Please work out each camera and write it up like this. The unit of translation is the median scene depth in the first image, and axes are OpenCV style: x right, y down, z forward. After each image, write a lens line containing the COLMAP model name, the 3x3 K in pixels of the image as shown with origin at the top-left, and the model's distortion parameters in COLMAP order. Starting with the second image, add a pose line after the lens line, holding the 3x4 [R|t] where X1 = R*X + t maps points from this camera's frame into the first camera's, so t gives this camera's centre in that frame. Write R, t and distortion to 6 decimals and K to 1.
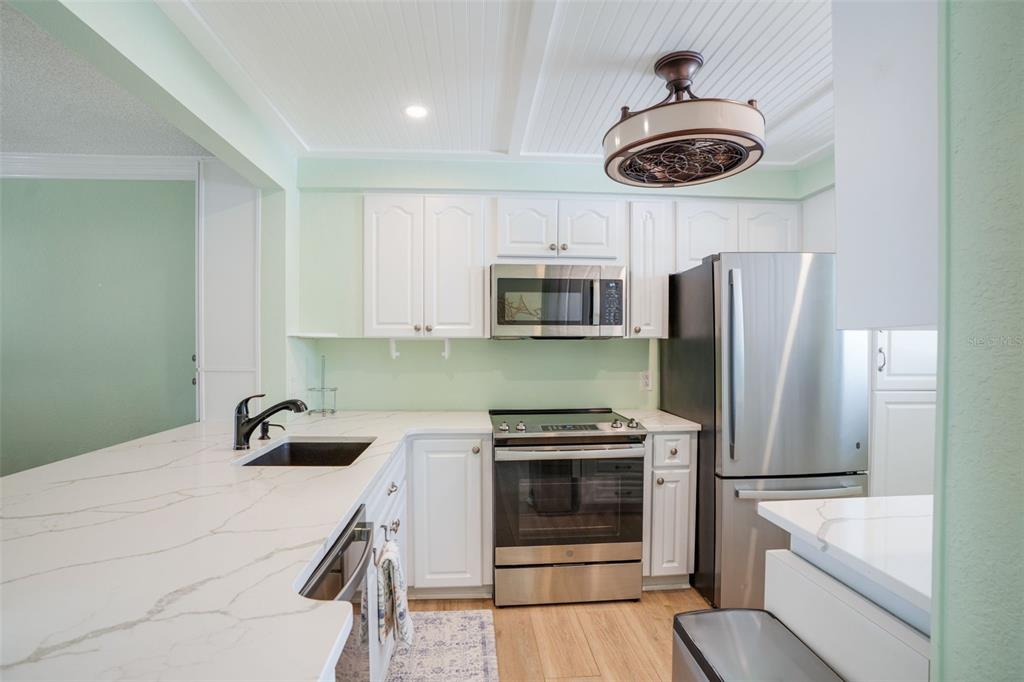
lens RADIAL K [[488.8, 0, 519.6], [0, 488.8, 346.7], [0, 0, 1]] dist [-0.057658, 0.003627]
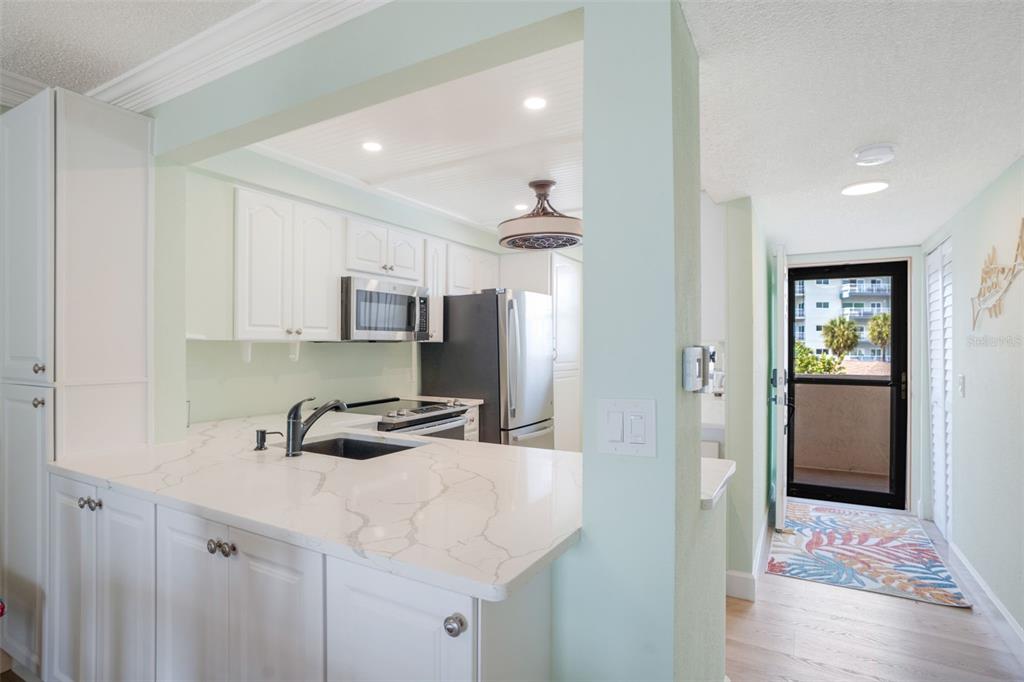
lens RADIAL K [[488.8, 0, 506.3], [0, 488.8, 335.6], [0, 0, 1]] dist [-0.057658, 0.003627]
pose [[0.584560, 0.013608, 0.811236, -0.757864], [0.006490, 0.999749, -0.021446, -0.004714], [-0.811324, 0.017802, 0.584325, 0.047549]]
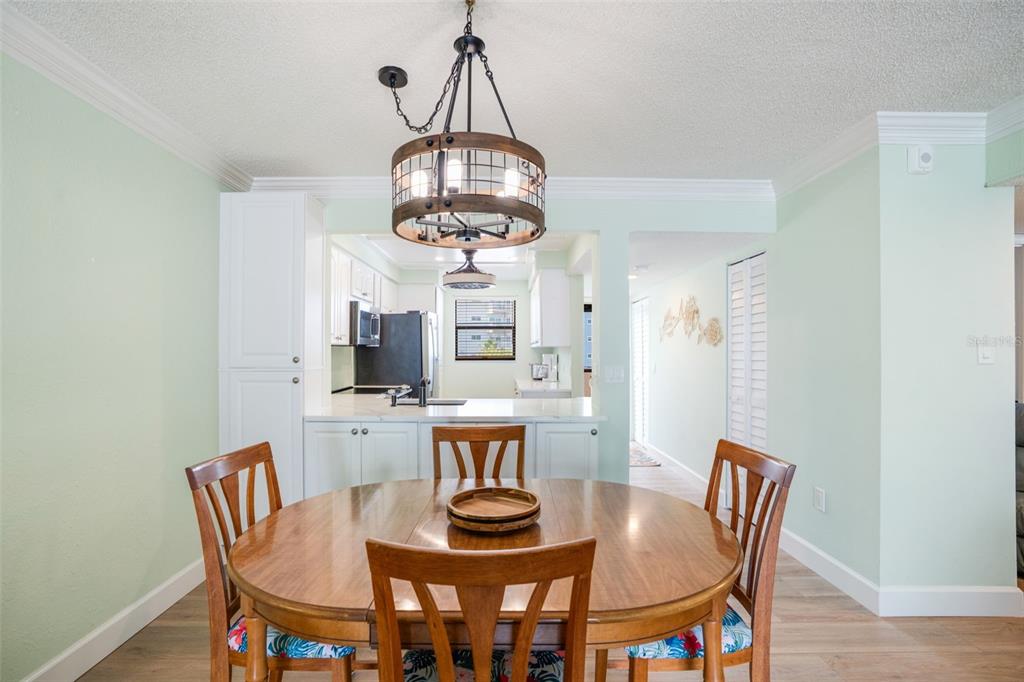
lens RADIAL K [[488.8, 0, 511.8], [0, 488.8, 349.6], [0, 0, 1]] dist [-0.057658, 0.003627]
pose [[0.054779, 0.003216, 0.998493, -1.704145], [0.007781, 0.999963, -0.003648, 0.007508], [-0.998468, 0.007969, 0.054752, 0.379729]]
